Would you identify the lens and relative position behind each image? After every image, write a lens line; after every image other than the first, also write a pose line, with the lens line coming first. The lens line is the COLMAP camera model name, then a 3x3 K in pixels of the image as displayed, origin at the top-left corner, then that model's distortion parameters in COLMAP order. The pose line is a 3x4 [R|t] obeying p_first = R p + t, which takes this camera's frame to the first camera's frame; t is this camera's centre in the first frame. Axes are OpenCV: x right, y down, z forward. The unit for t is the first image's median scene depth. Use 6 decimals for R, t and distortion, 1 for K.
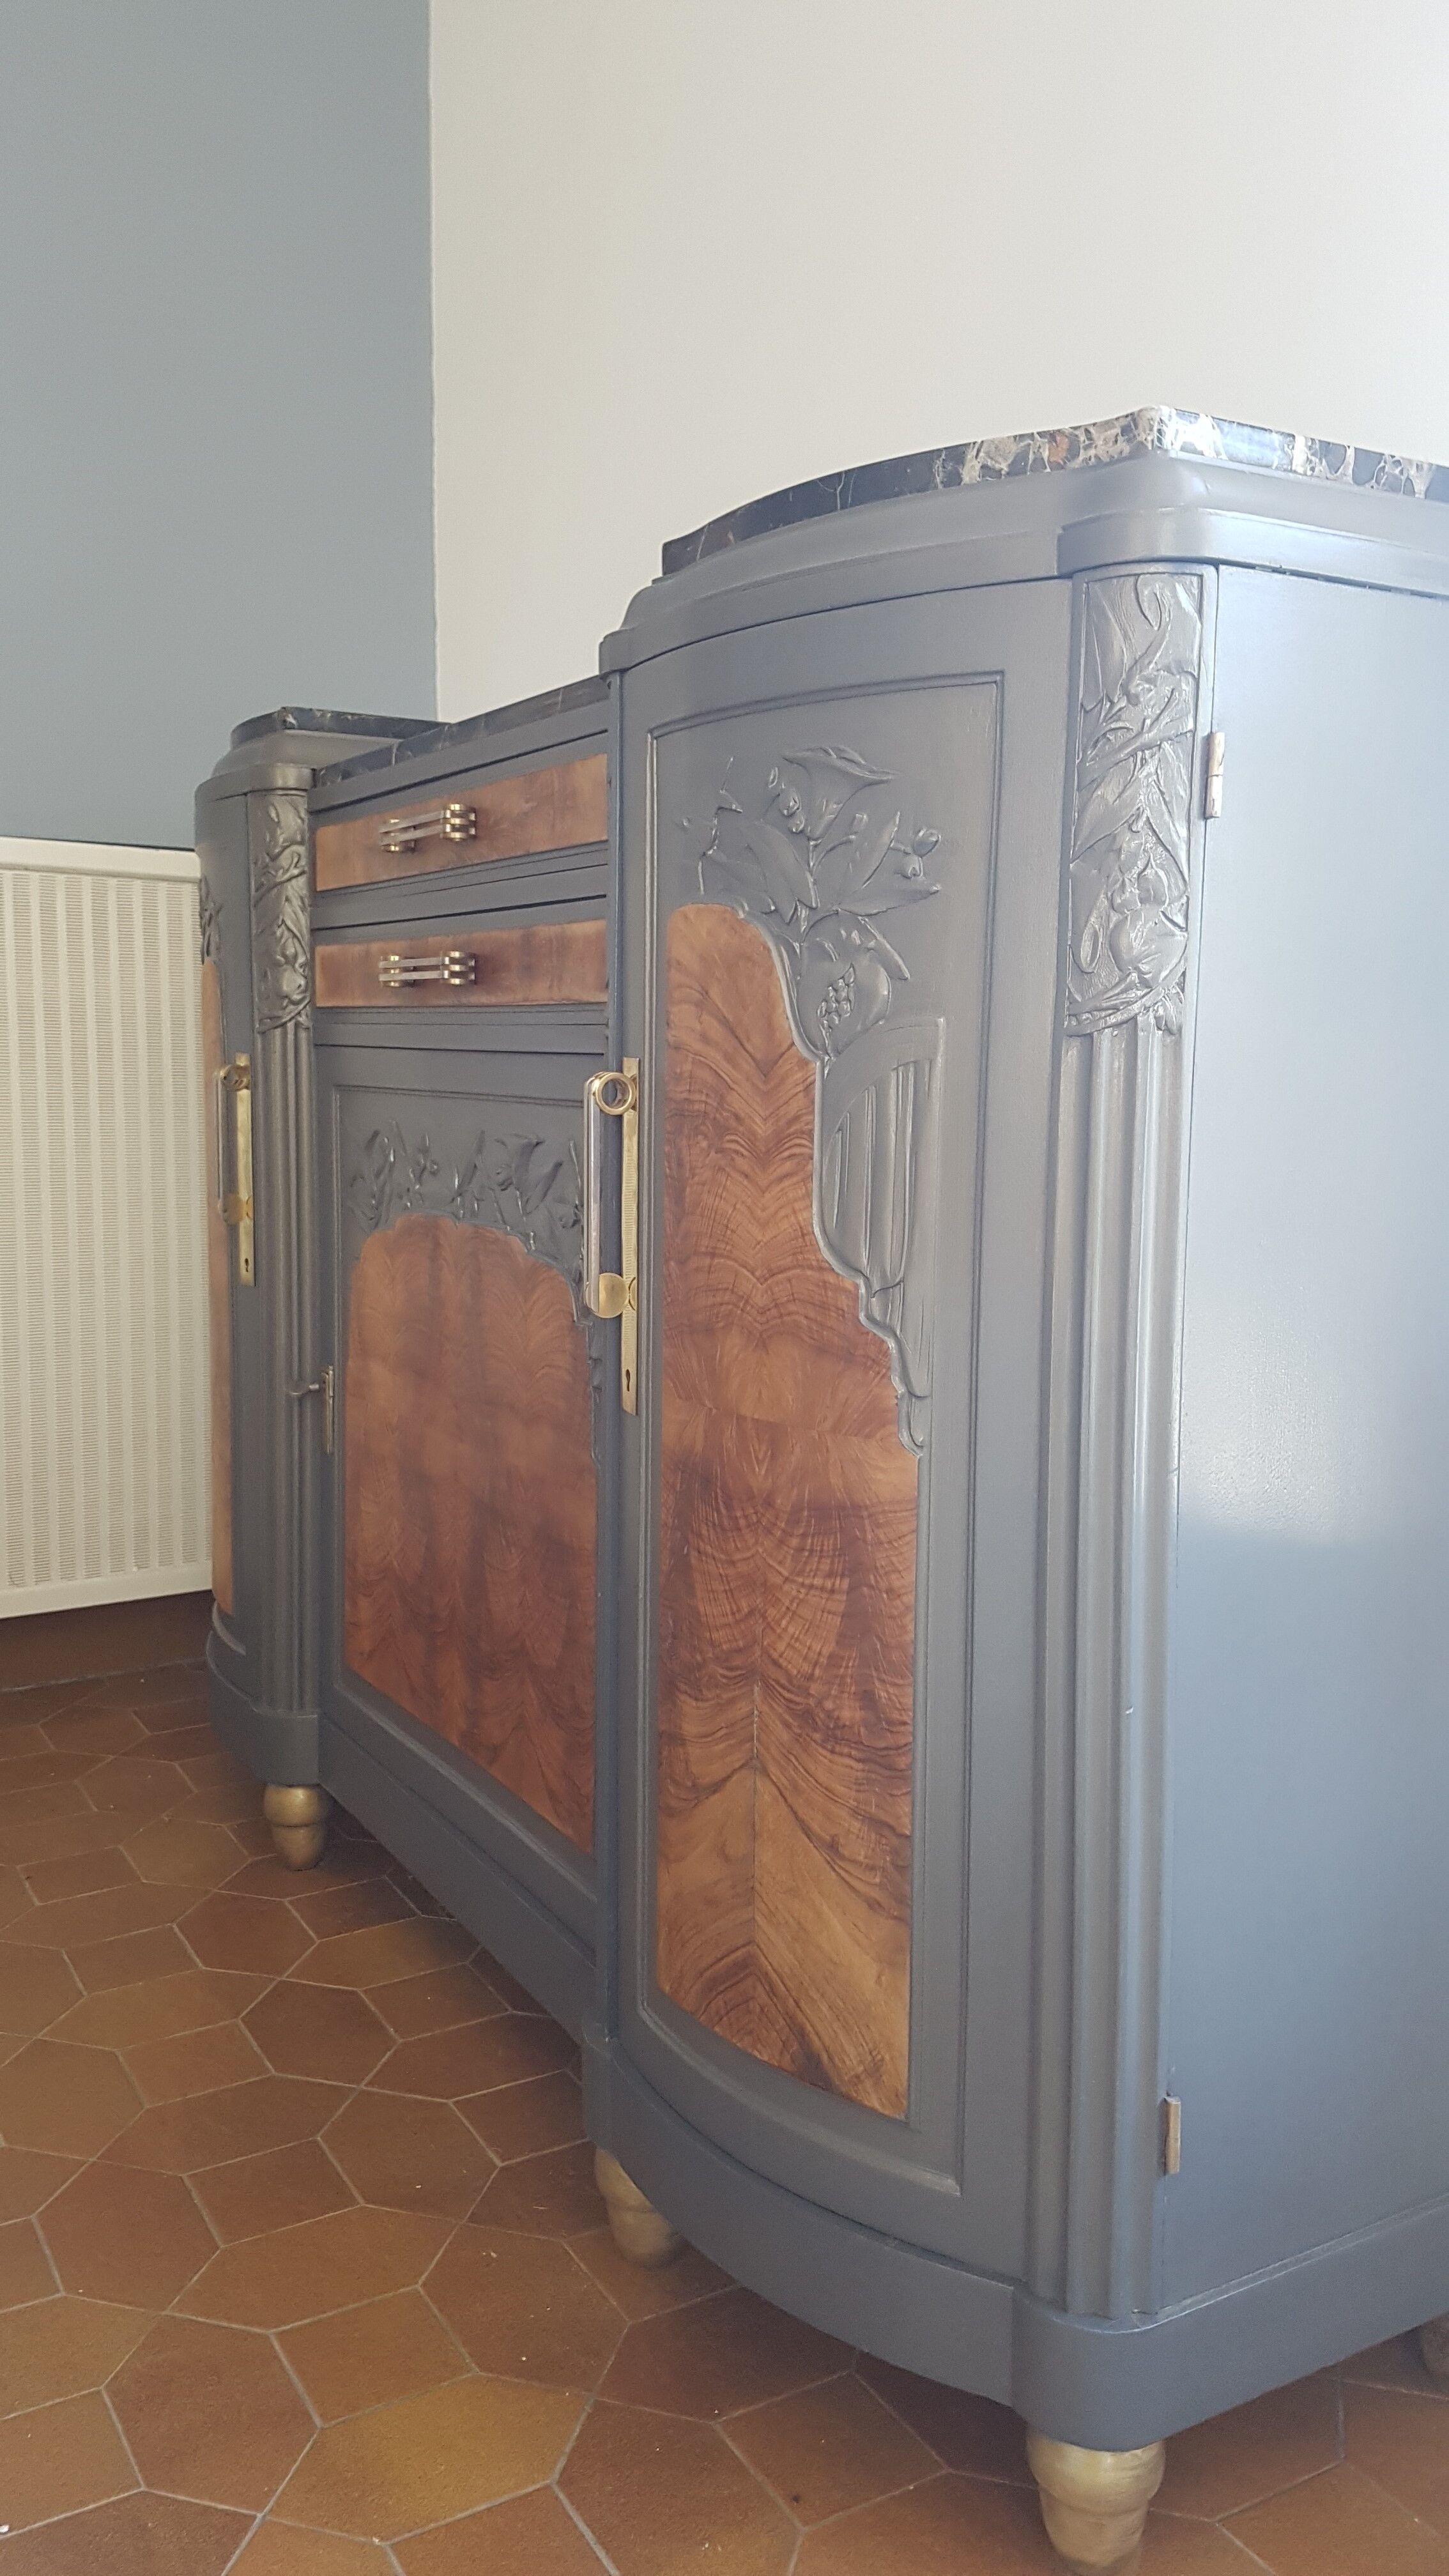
lens RADIAL K [[1964.4, 0, 722.1], [0, 1964.4, 1275.2], [0, 0, 1]] dist [0.248517, -0.438180]
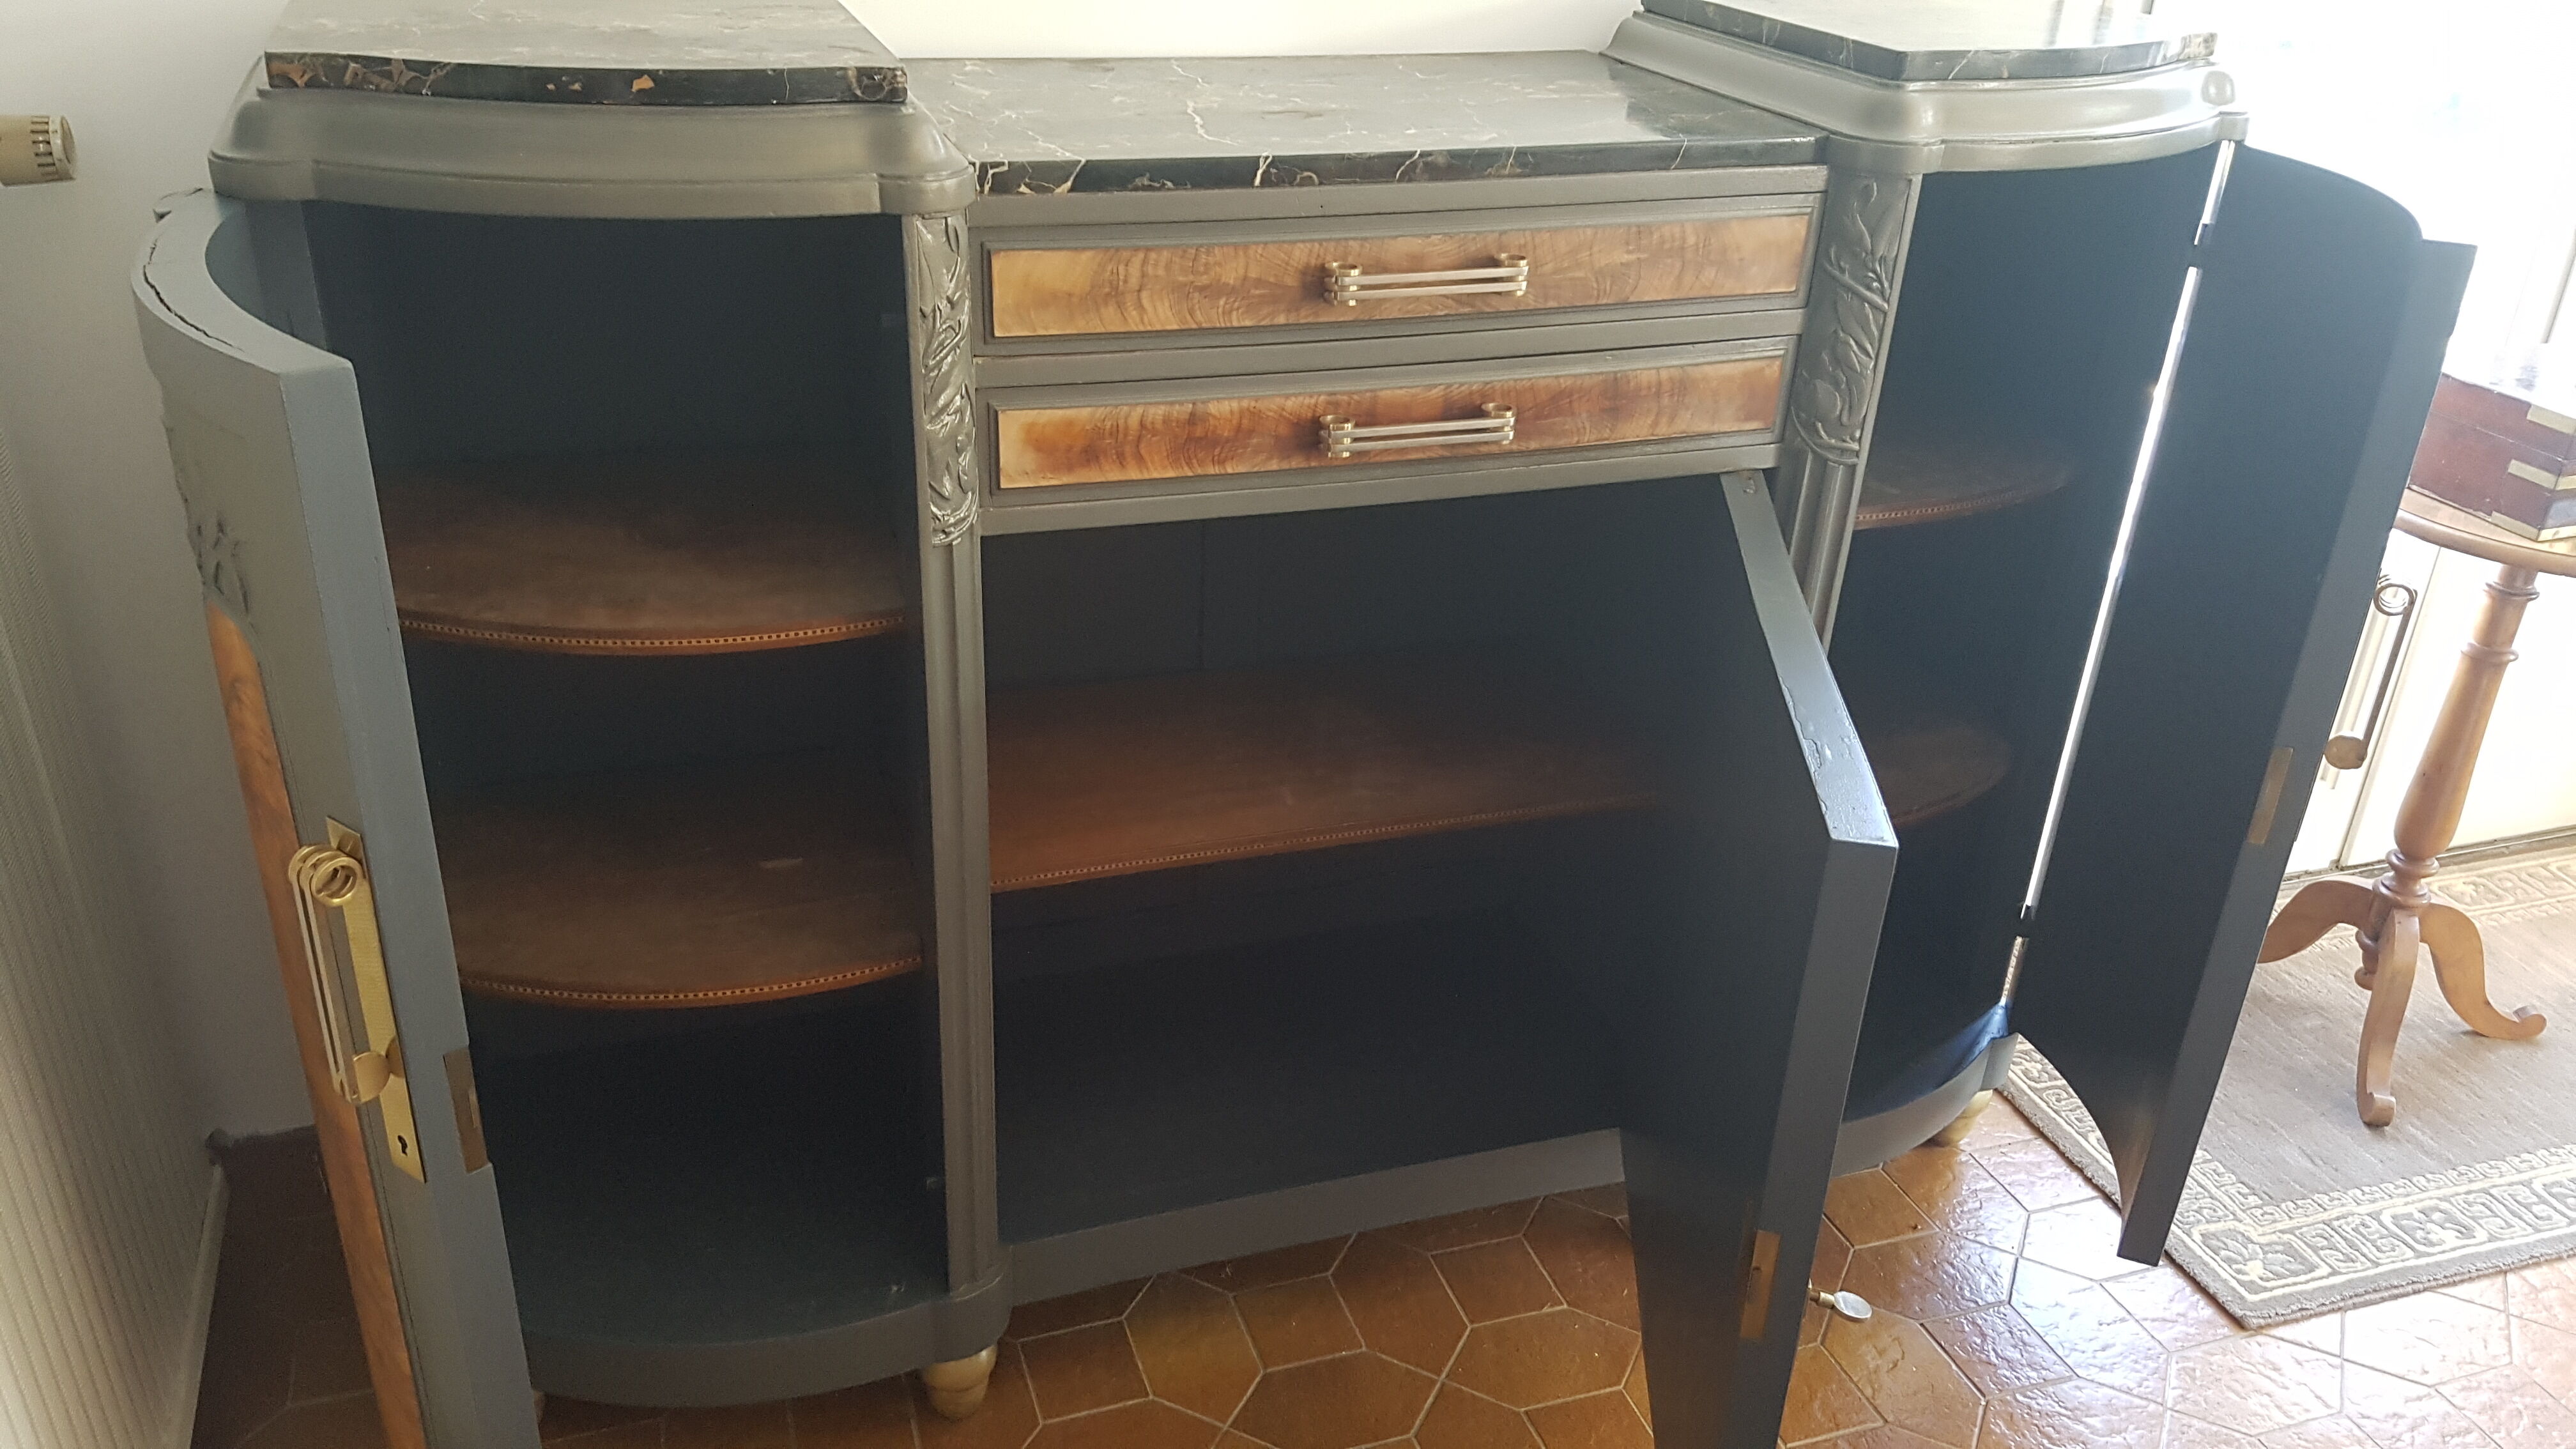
lens RADIAL K [[1964.4, 0, 1248.0], [0, 1964.4, 775.1], [0, 0, 1]] dist [0.248517, -0.438180]
pose [[0.181239, -0.464066, 0.867061, -1.416545], [0.073610, 0.885591, 0.458597, -0.600510], [-0.980680, -0.019291, 0.194664, 1.224238]]
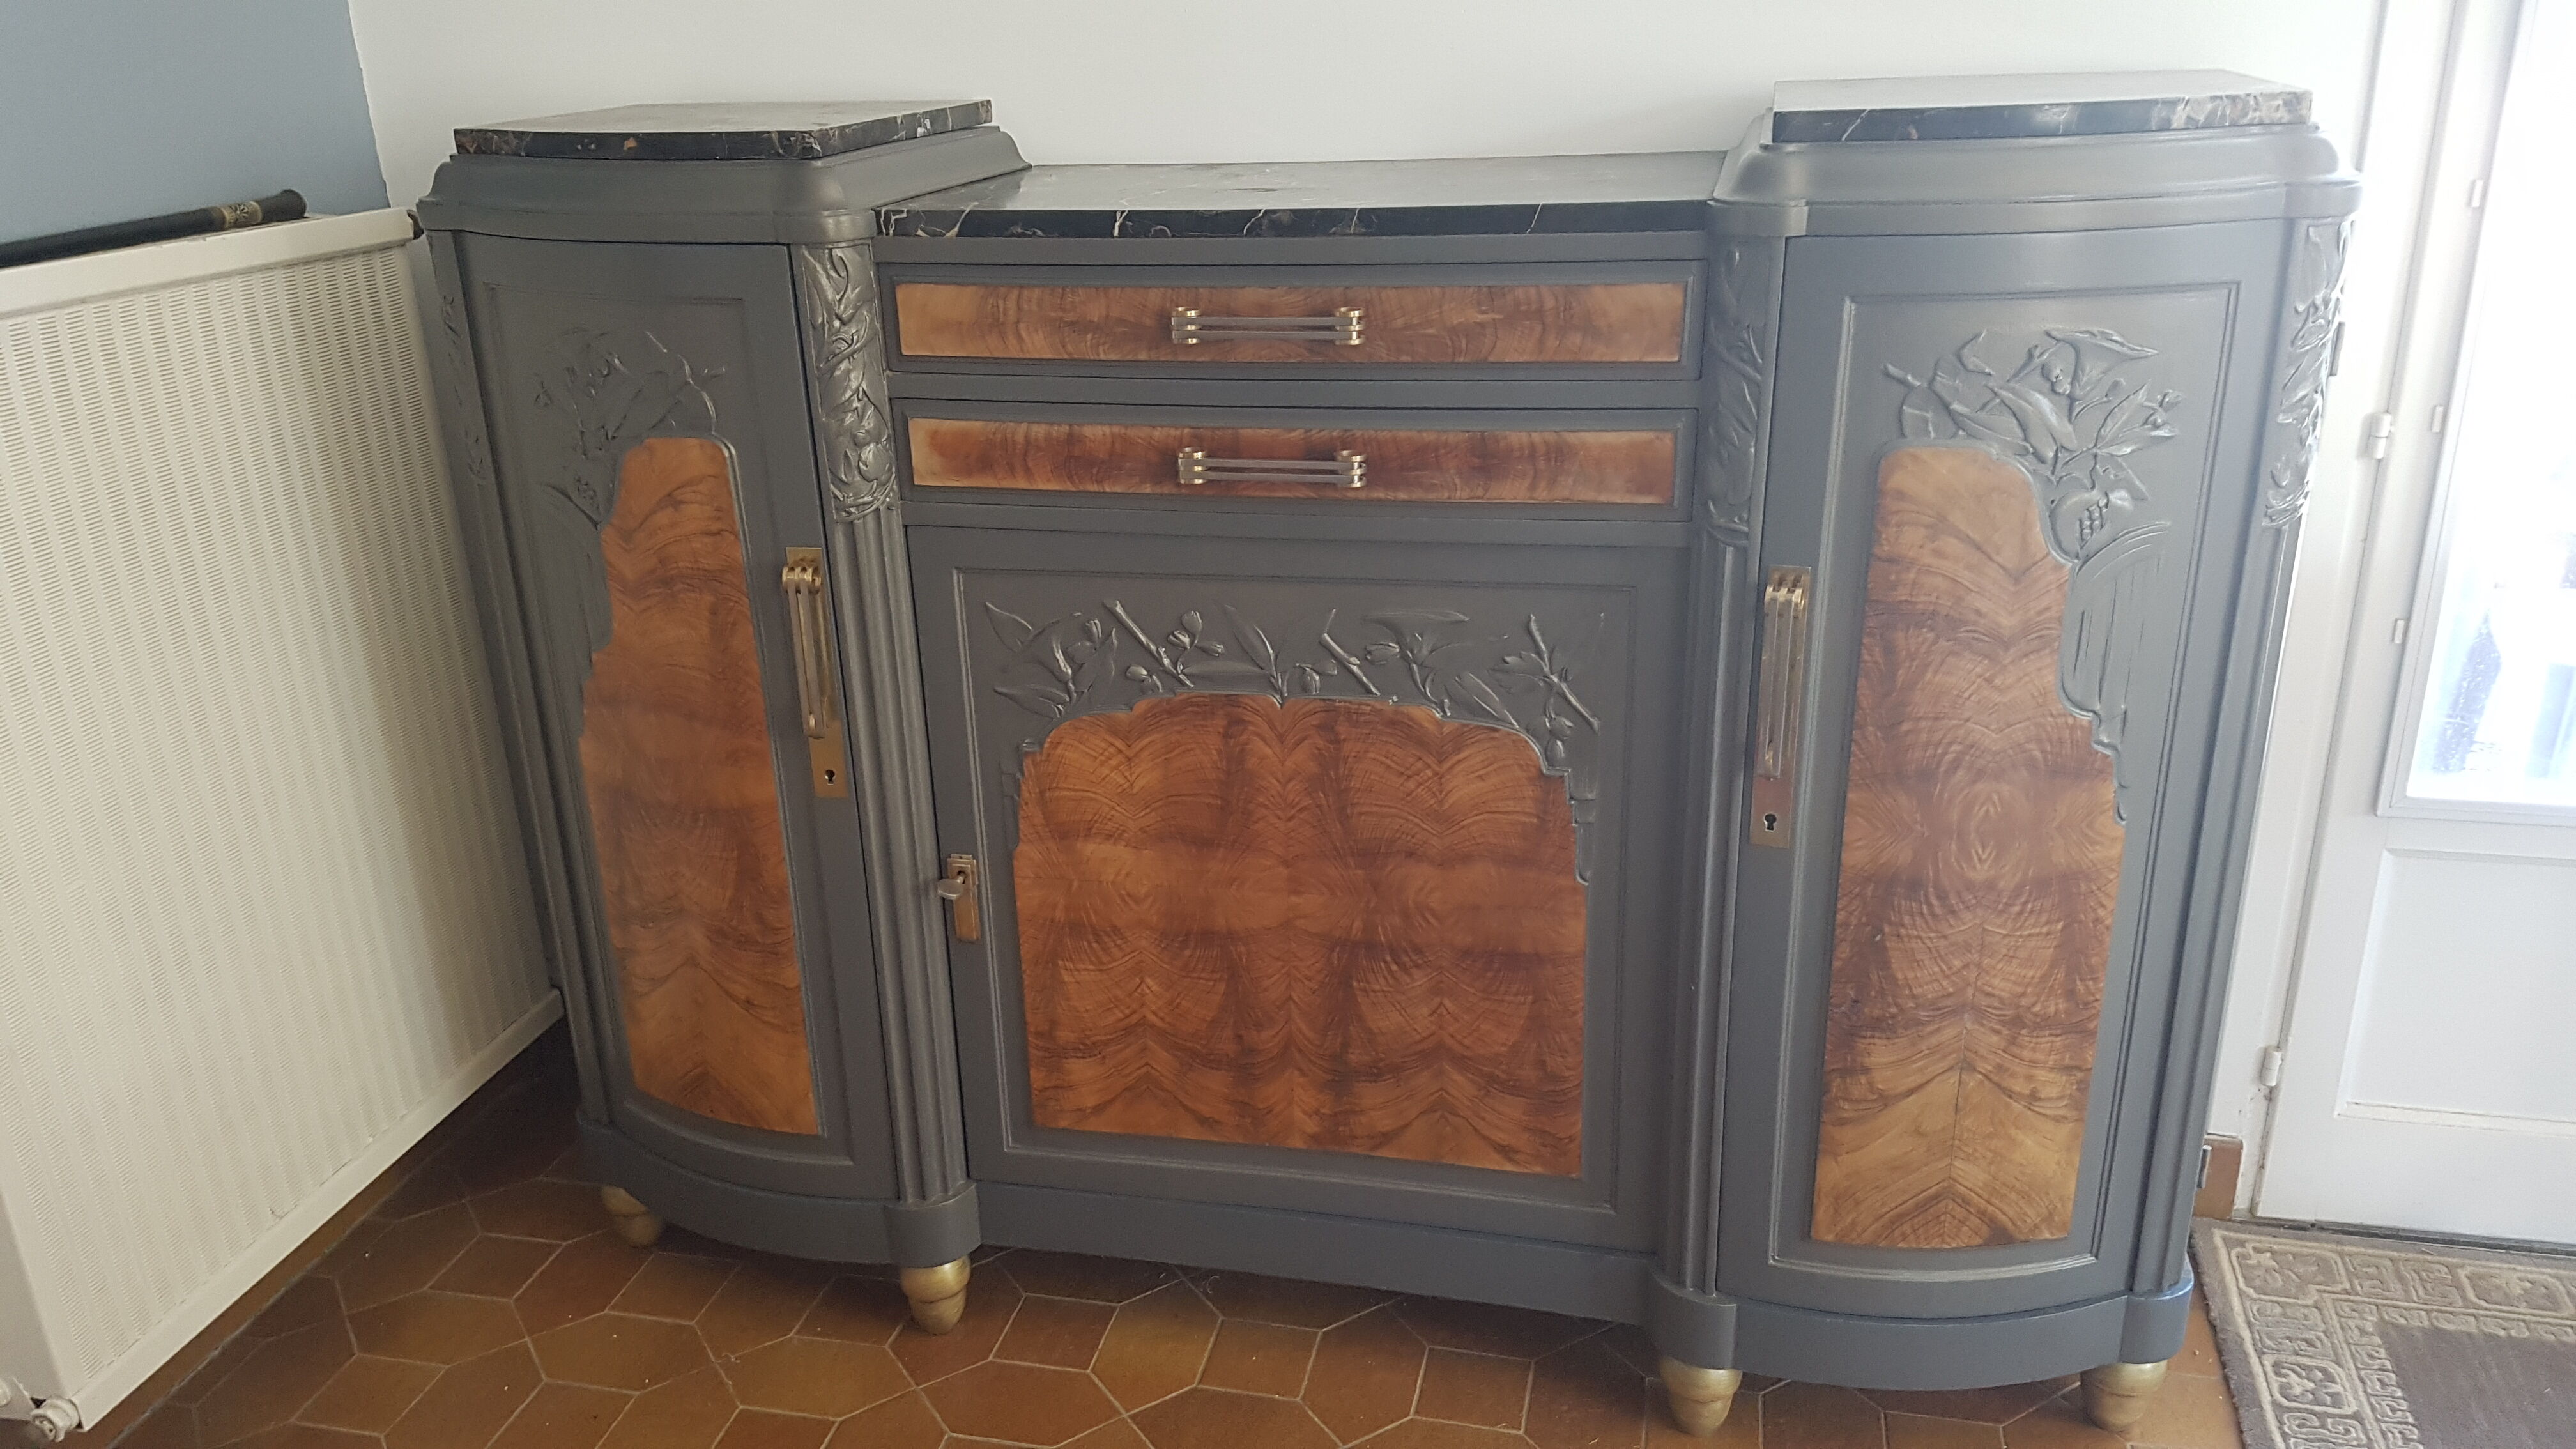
lens RADIAL K [[1964.4, 0, 1248.0], [0, 1964.4, 775.1], [0, 0, 1]] dist [0.248517, -0.438180]
pose [[0.677550, -0.300980, 0.671072, -1.179769], [0.121646, 0.945724, 0.301344, -0.418188], [-0.725347, -0.122542, 0.677388, 0.439933]]
